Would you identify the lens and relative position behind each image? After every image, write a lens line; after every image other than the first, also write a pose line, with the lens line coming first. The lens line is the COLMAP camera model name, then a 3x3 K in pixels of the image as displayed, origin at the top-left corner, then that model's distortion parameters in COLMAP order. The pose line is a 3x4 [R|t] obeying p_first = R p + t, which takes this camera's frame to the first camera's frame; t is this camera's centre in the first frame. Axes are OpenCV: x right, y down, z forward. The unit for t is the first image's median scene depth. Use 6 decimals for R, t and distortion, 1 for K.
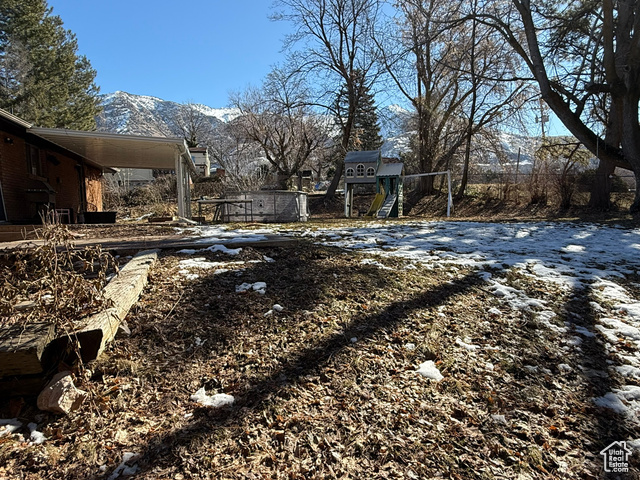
lens RADIAL K [[387.6, 0, 321.1], [0, 387.6, 242.2], [0, 0, 1]] dist [-0.002454, 0.002301]
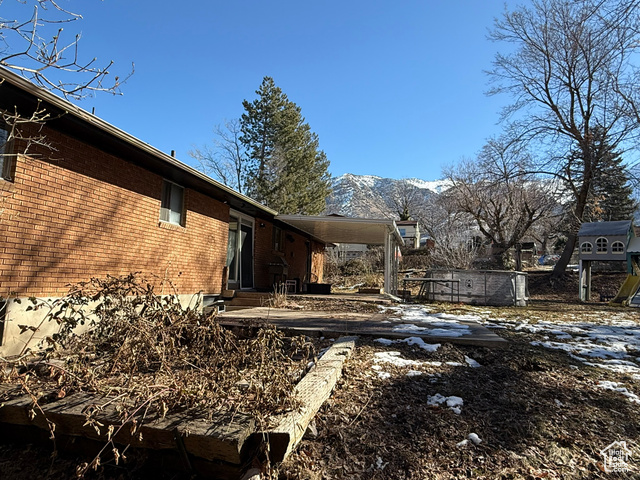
lens RADIAL K [[387.6, 0, 315.6], [0, 387.6, 239.9], [0, 0, 1]] dist [-0.002454, 0.002301]
pose [[0.858125, -0.000269, -0.513441, 0.006100], [-0.093443, 0.983218, -0.156688, -0.023011], [0.504866, 0.182436, 0.843698, 0.008670]]
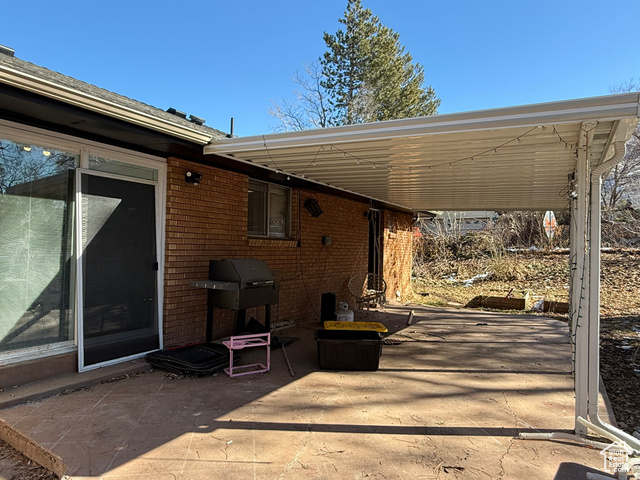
lens RADIAL K [[387.6, 0, 316.2], [0, 387.6, 241.2], [0, 0, 1]] dist [-0.002454, 0.002301]
pose [[0.669435, 0.028406, -0.742328, -0.271834], [-0.089619, 0.995059, -0.042741, -0.139874], [0.737446, 0.095139, 0.668672, 0.633524]]
